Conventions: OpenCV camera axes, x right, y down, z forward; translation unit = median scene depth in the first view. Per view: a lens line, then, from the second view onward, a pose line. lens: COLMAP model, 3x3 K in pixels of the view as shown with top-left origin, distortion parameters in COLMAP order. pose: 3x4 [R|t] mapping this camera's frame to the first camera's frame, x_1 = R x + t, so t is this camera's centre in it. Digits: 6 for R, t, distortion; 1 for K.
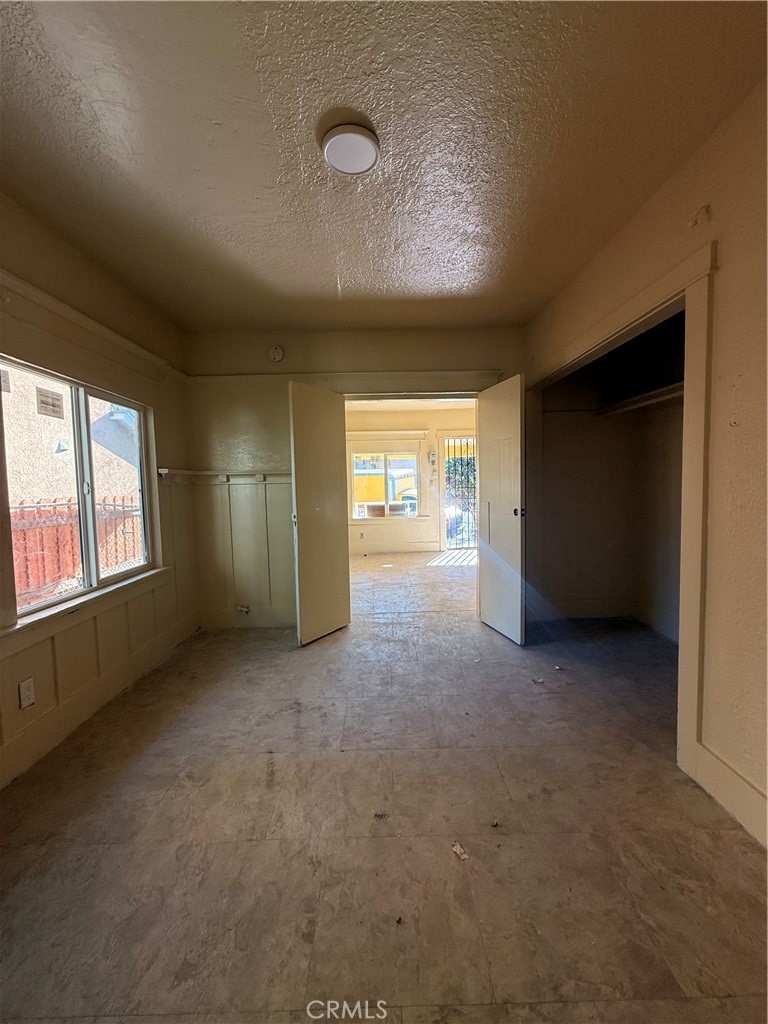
lens RADIAL K [[408.1, 0, 386.2], [0, 408.1, 510.3], [0, 0, 1]] dist [0.000399, 0.000047]
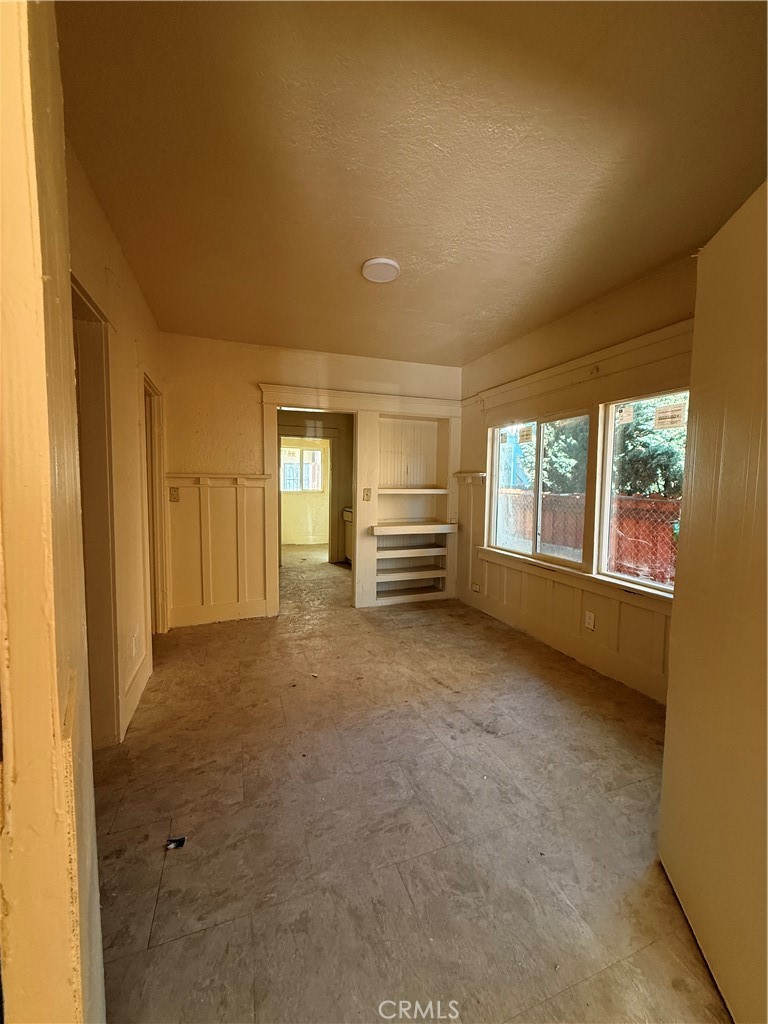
lens RADIAL K [[408.1, 0, 386.9], [0, 408.1, 510.8], [0, 0, 1]] dist [0.000399, 0.000047]
pose [[-0.942103, 0.035362, -0.333453, 0.337346], [-0.011848, 0.990293, 0.138492, -0.163910], [0.335114, 0.134425, -0.932539, 2.004308]]
